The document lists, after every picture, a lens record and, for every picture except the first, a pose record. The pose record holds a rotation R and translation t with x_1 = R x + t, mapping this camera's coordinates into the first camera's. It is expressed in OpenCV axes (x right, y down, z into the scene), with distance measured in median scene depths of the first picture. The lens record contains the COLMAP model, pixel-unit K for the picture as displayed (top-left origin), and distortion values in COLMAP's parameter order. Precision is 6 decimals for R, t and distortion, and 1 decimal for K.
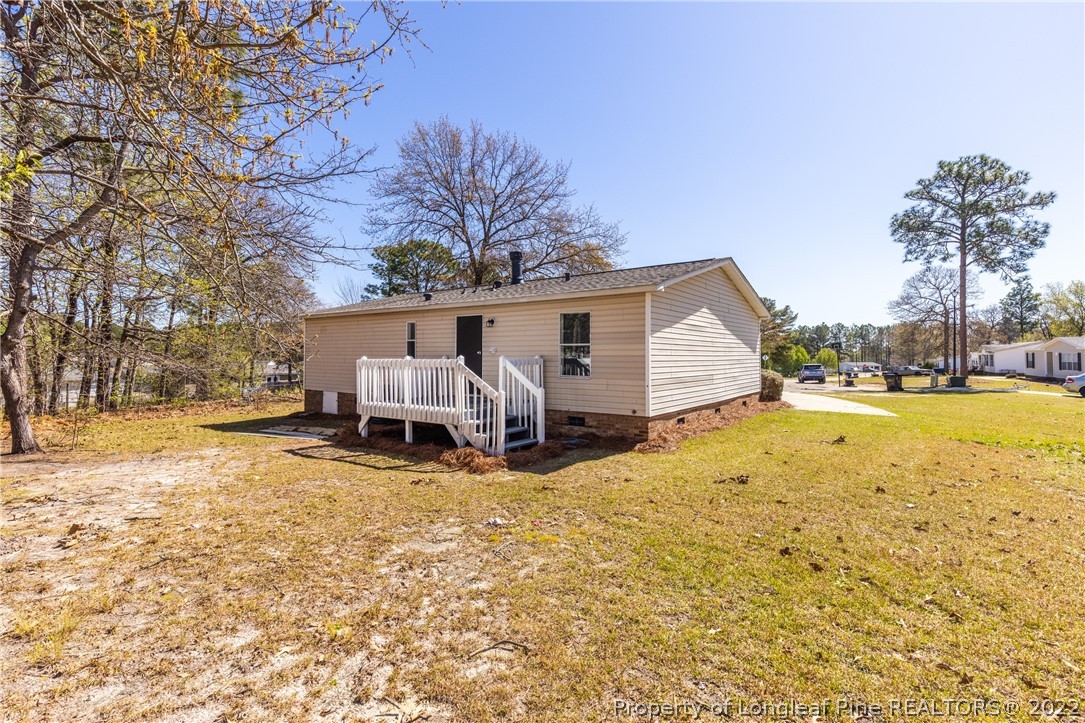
lens RADIAL K [[497.0, 0, 542.6], [0, 497.0, 369.5], [0, 0, 1]] dist [0.001565, -0.000048]
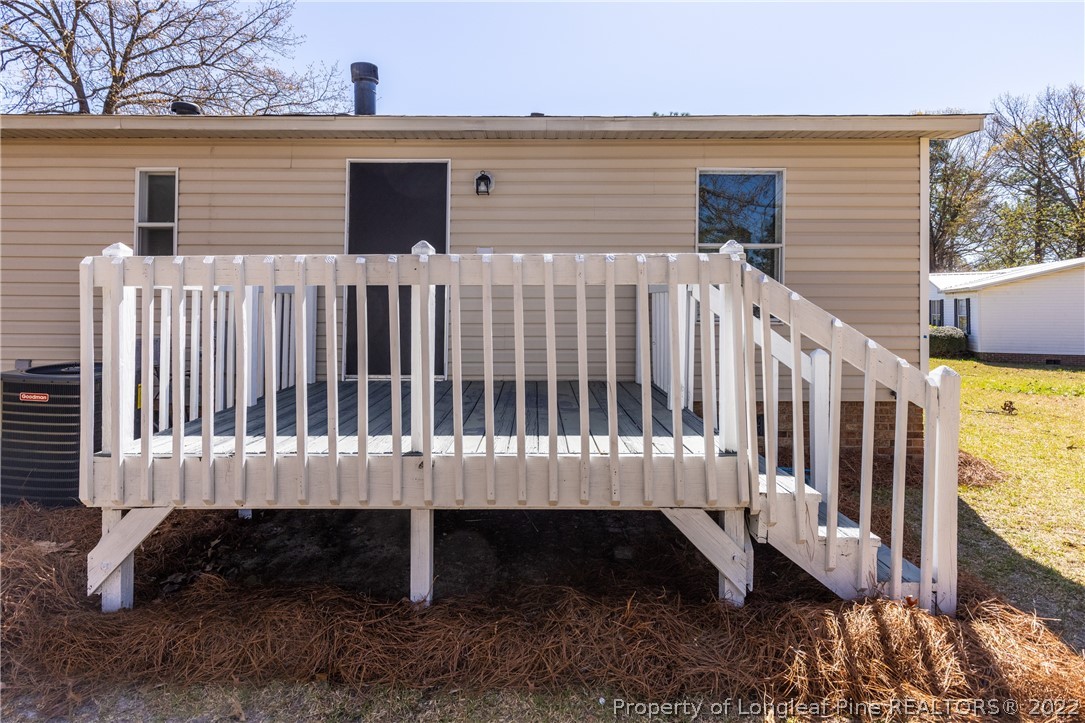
lens RADIAL K [[581.6, 0, 548.2], [0, 581.6, 308.2], [0, 0, 1]] dist [-0.001506, 0.000256]
pose [[0.807374, 0.000519, 0.590040, -0.323979], [0.014746, 0.999670, -0.021057, 0.011052], [-0.589856, 0.025702, 0.807099, 0.614635]]
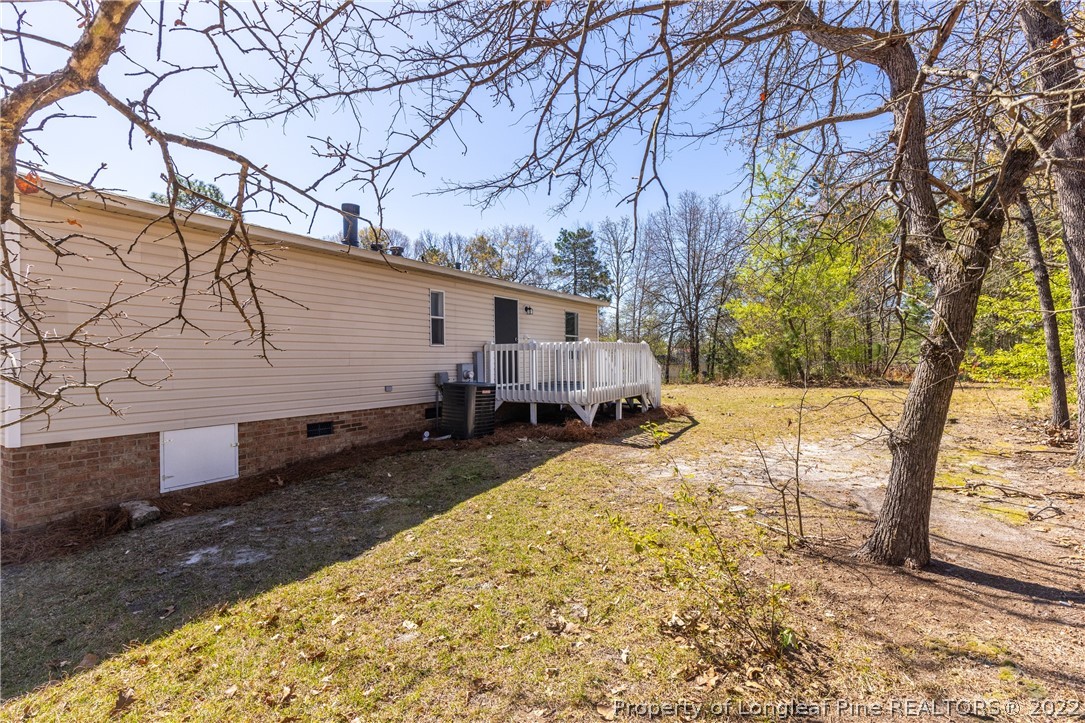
lens RADIAL K [[497.0, 0, 542.6], [0, 497.0, 369.5], [0, 0, 1]] dist [0.001565, -0.000048]
pose [[-0.087033, -0.031066, 0.995721, -1.112843], [0.026758, 0.999080, 0.033510, -0.006216], [-0.995846, 0.029560, -0.086122, 1.057264]]
